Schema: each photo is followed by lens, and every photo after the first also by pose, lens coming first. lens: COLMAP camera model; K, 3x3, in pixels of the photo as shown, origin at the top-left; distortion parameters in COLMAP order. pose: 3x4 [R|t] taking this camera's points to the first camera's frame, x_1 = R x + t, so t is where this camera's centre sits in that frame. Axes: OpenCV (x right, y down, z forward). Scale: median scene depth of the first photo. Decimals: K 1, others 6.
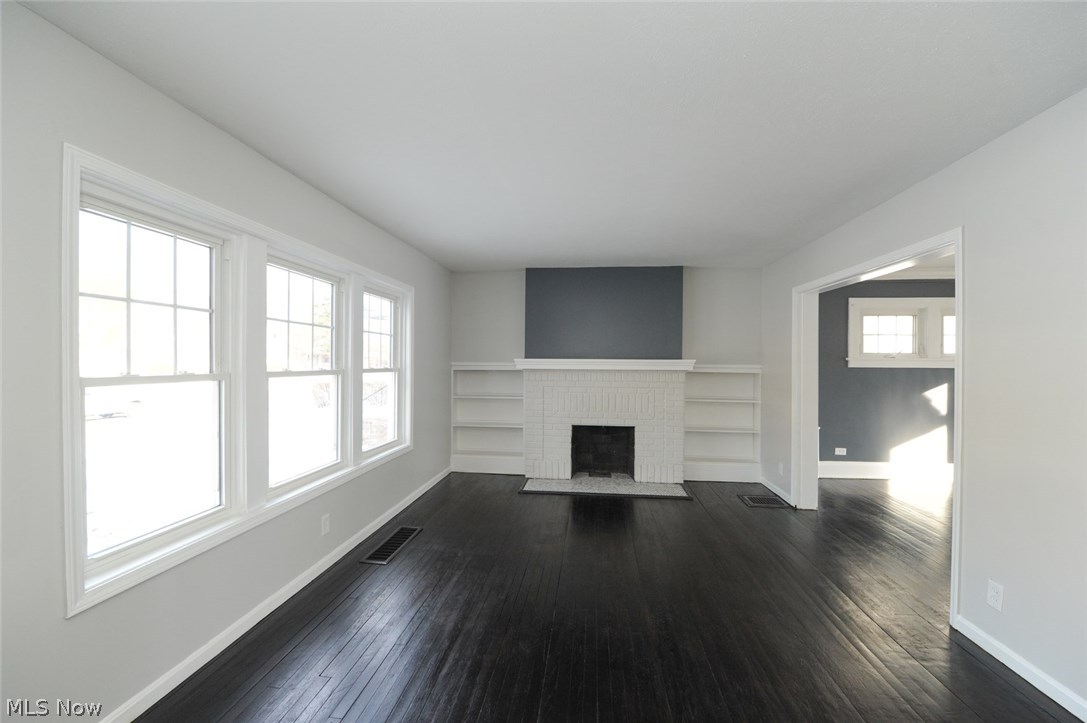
lens RADIAL K [[441.7, 0, 536.7], [0, 441.7, 360.7], [0, 0, 1]] dist [-0.001916, -0.000042]
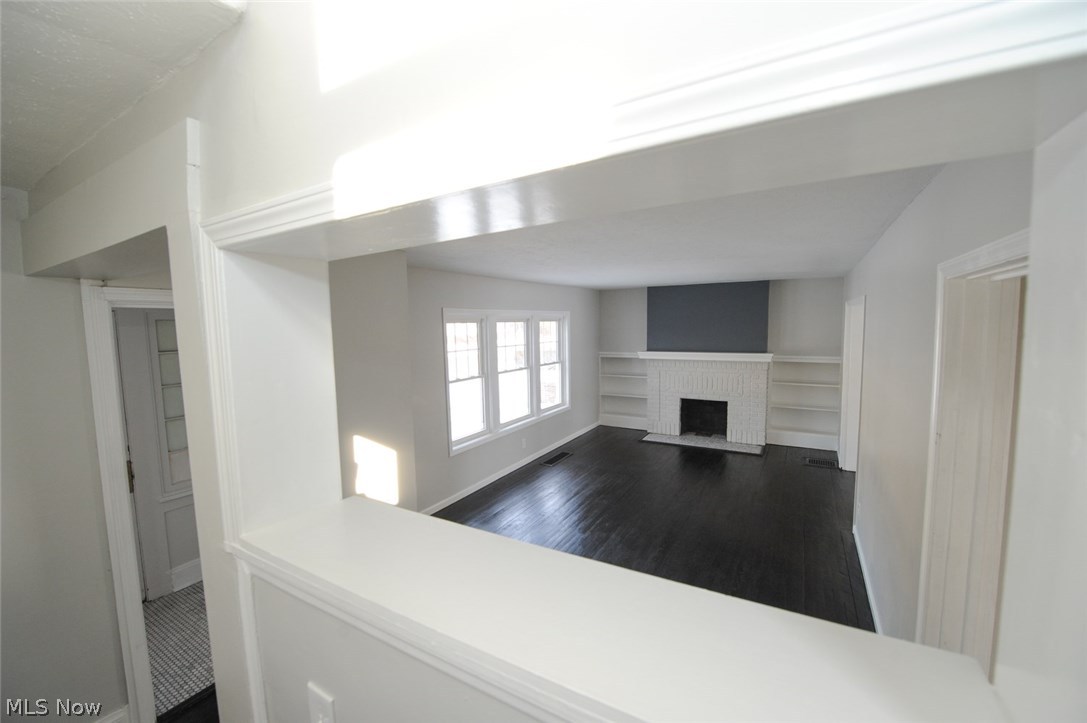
lens RADIAL K [[441.7, 0, 540.3], [0, 441.7, 363.2], [0, 0, 1]] dist [-0.001916, -0.000042]
pose [[0.916707, 0.017505, -0.399176, 0.240987], [0.022038, 0.995304, 0.094257, -0.115098], [0.398951, -0.095203, 0.912017, -0.481697]]
